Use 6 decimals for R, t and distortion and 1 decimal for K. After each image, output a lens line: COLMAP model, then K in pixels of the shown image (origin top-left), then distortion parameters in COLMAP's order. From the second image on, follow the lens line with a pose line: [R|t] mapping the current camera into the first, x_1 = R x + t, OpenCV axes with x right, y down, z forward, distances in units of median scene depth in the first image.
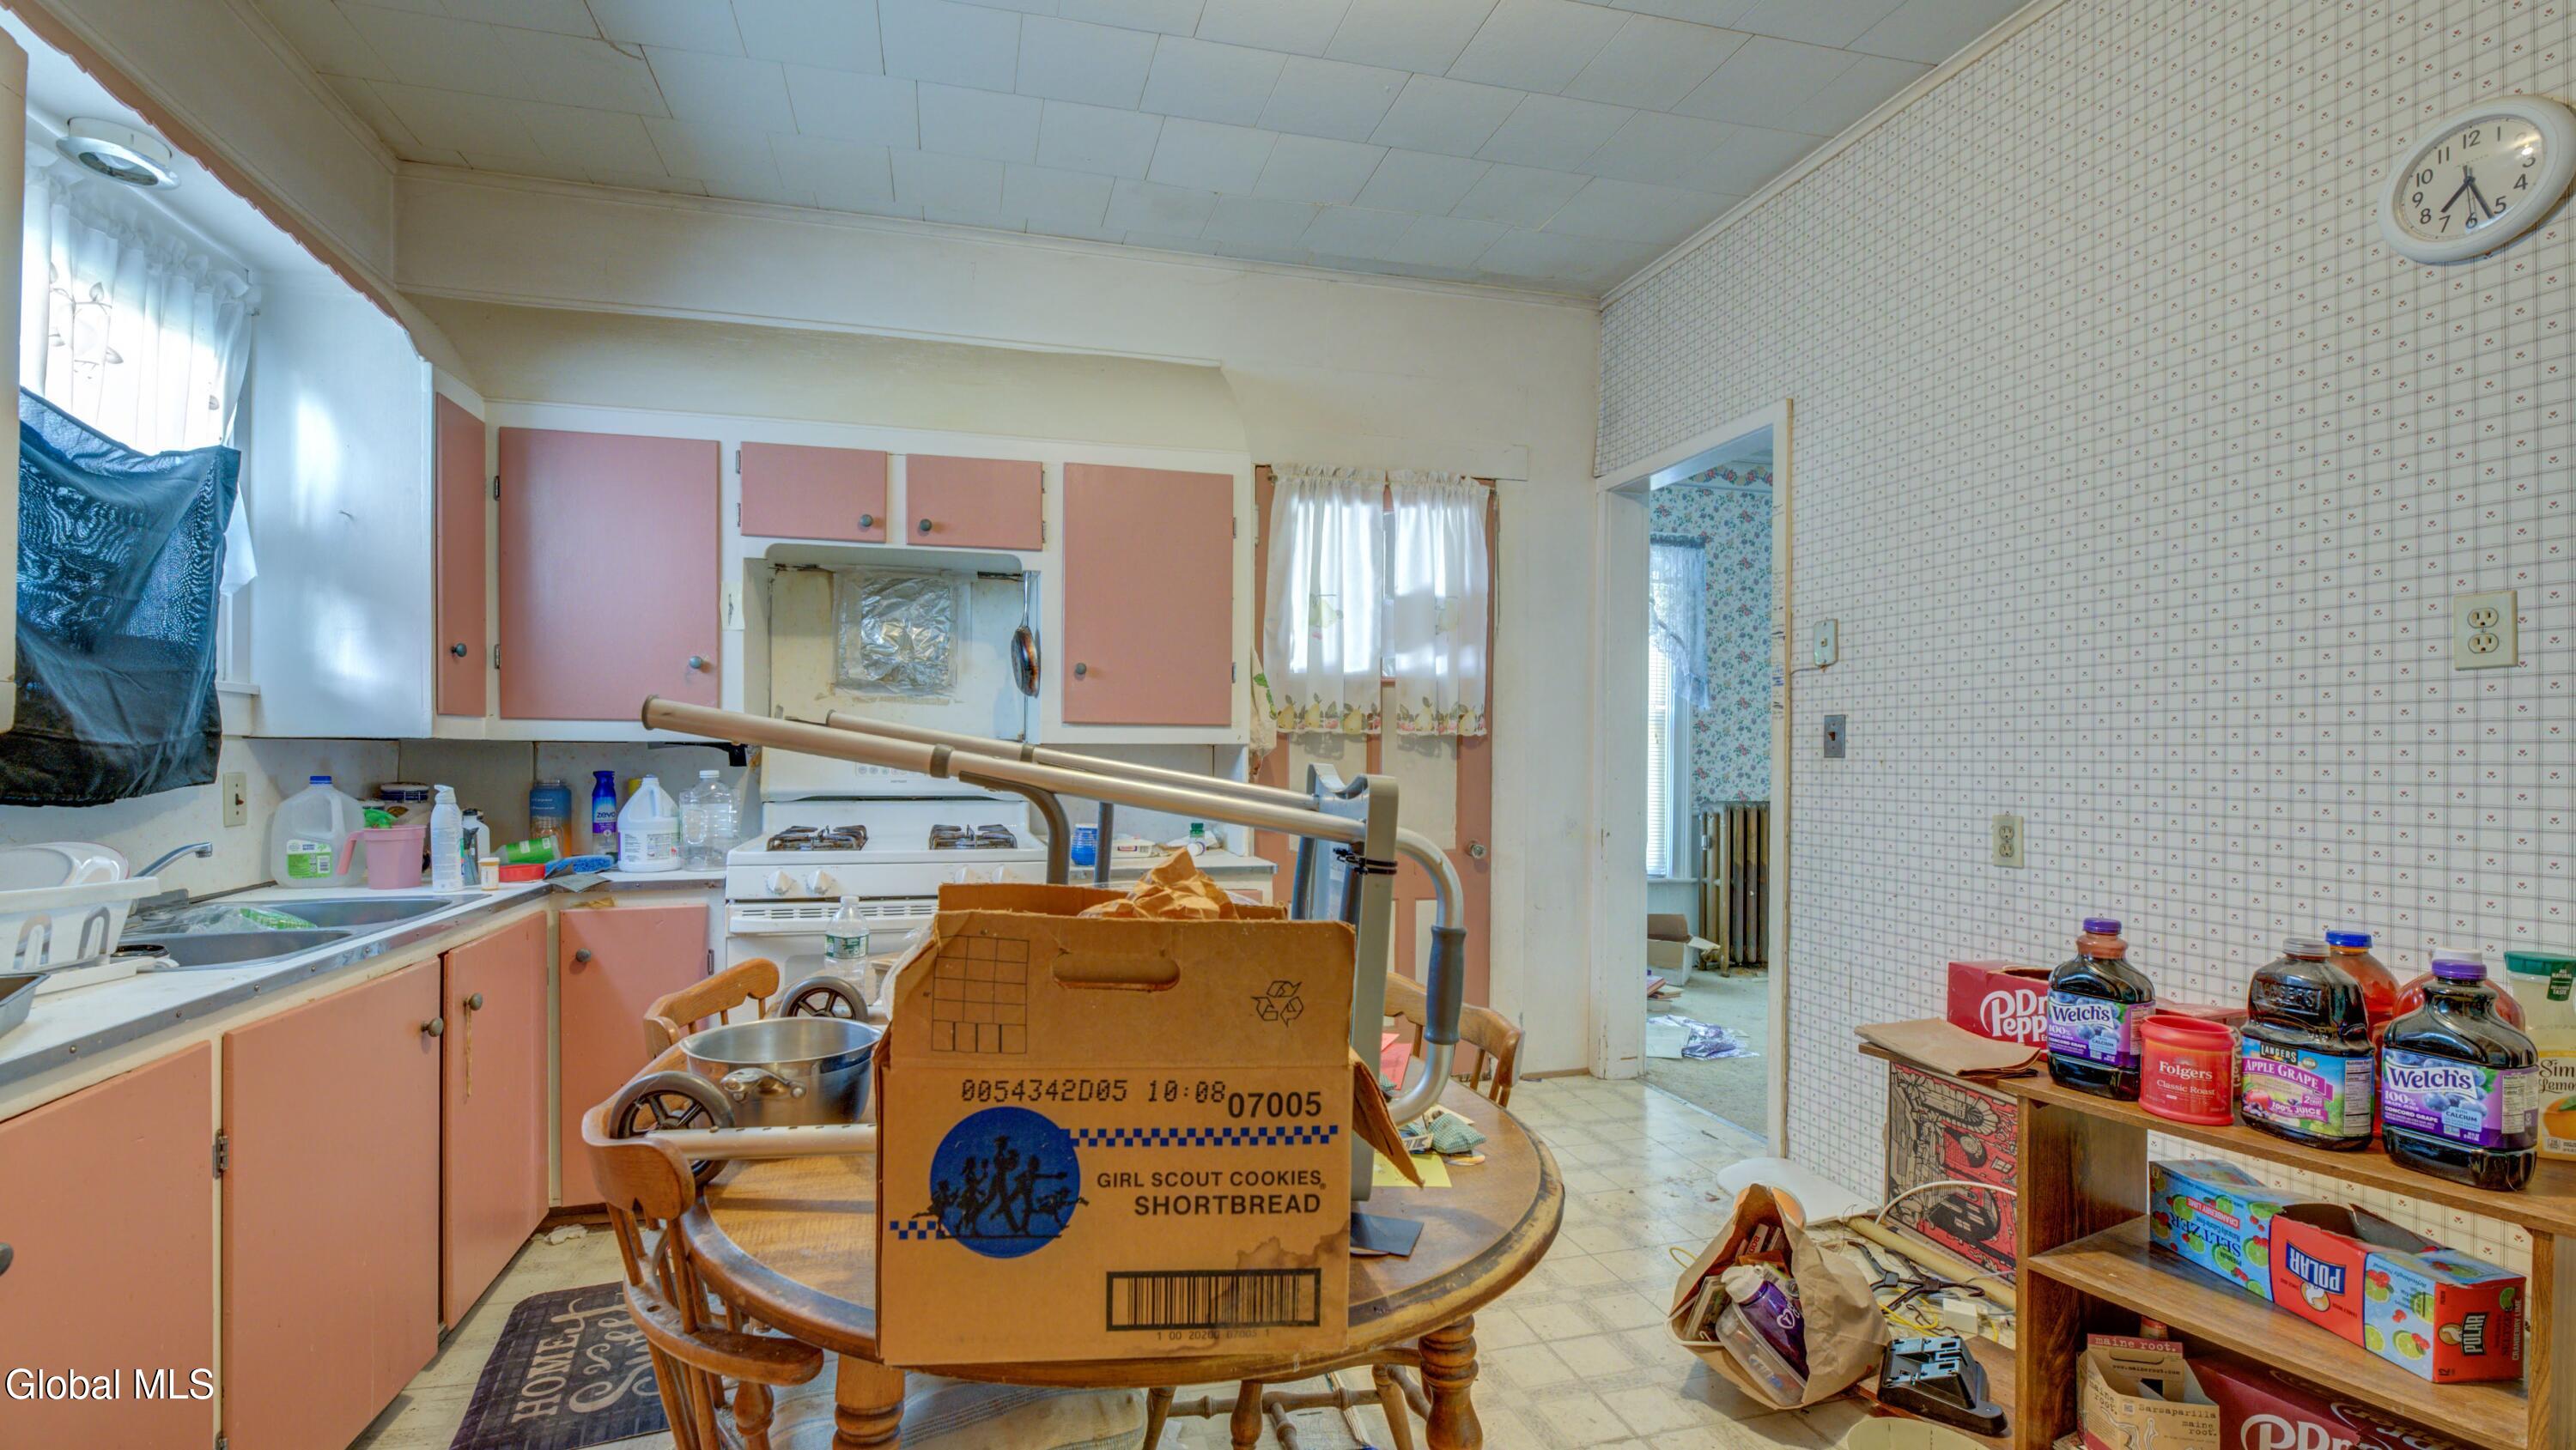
lens RADIAL K [[1027.4, 0, 1289.5], [0, 1027.4, 754.2], [0, 0, 1]] dist [-0.000576, -0.000134]
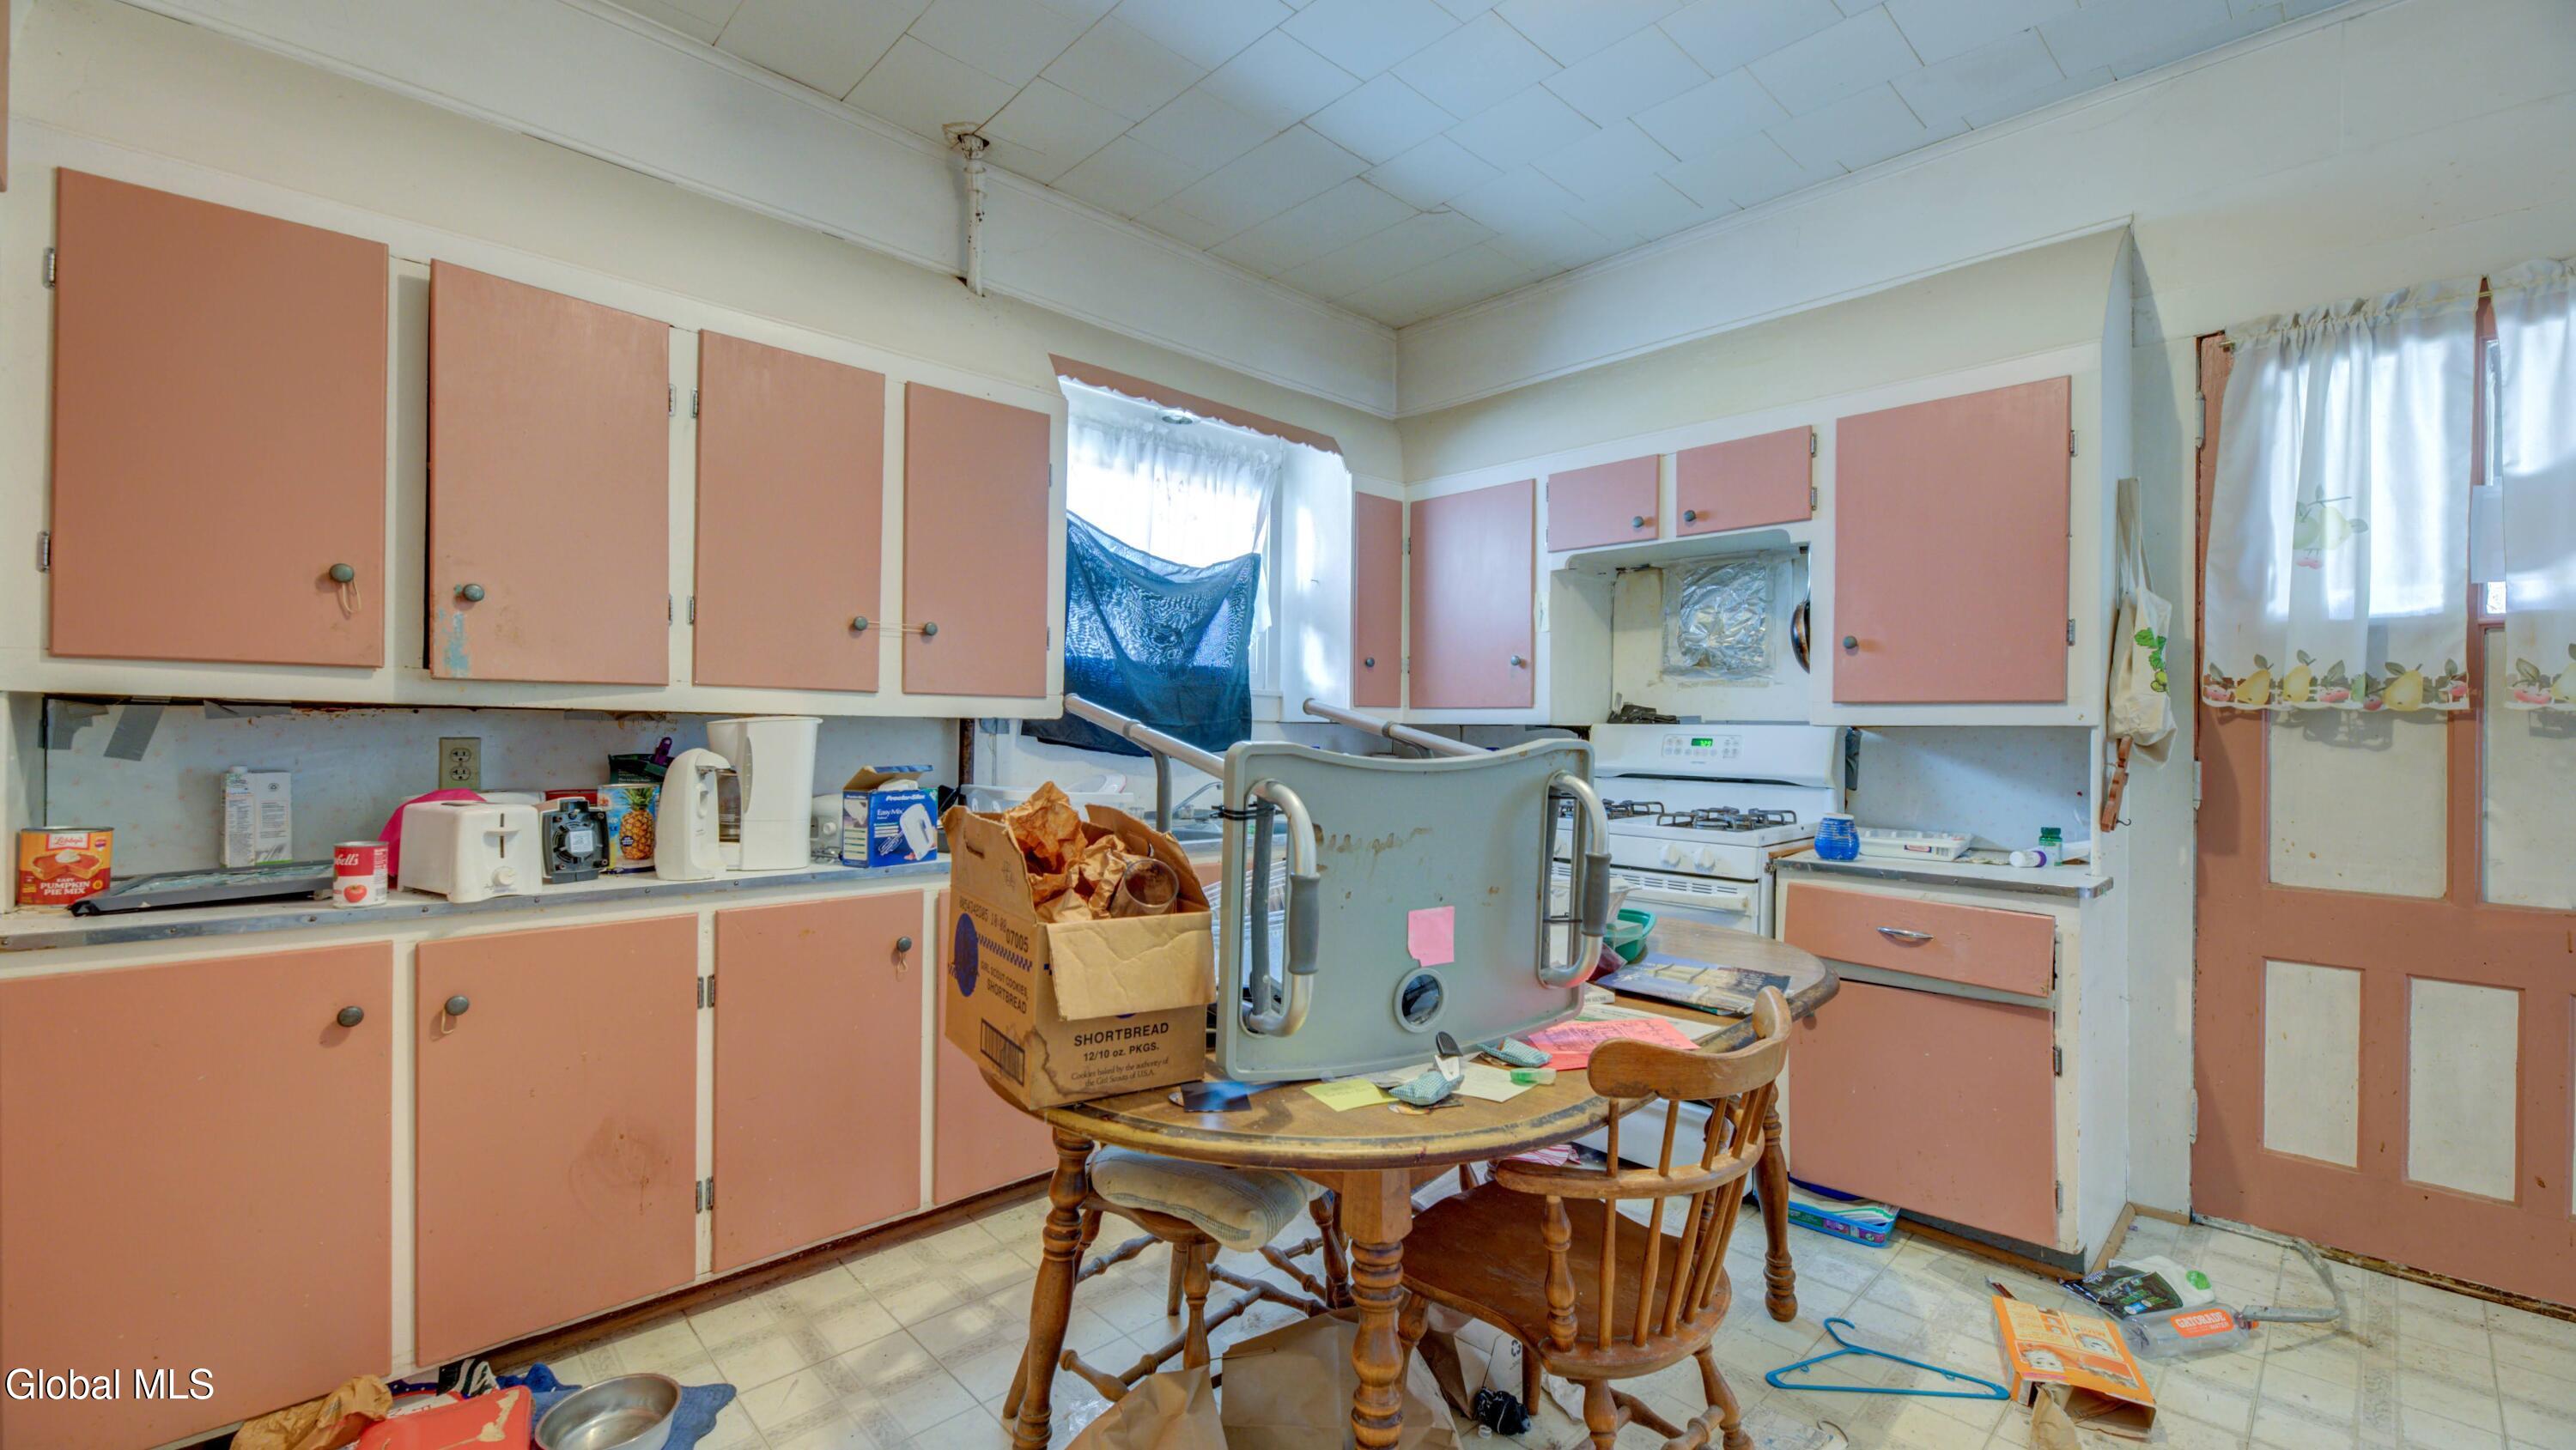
lens RADIAL K [[1040.6, 0, 1288.0], [0, 1040.6, 725.0], [0, 0, 1]] dist [-0.000168, -0.000082]
pose [[0.515979, -0.003665, -0.856594, 0.319343], [-0.010432, 0.999890, -0.010562, 0.004122], [0.856538, 0.014386, 0.515883, 0.105510]]
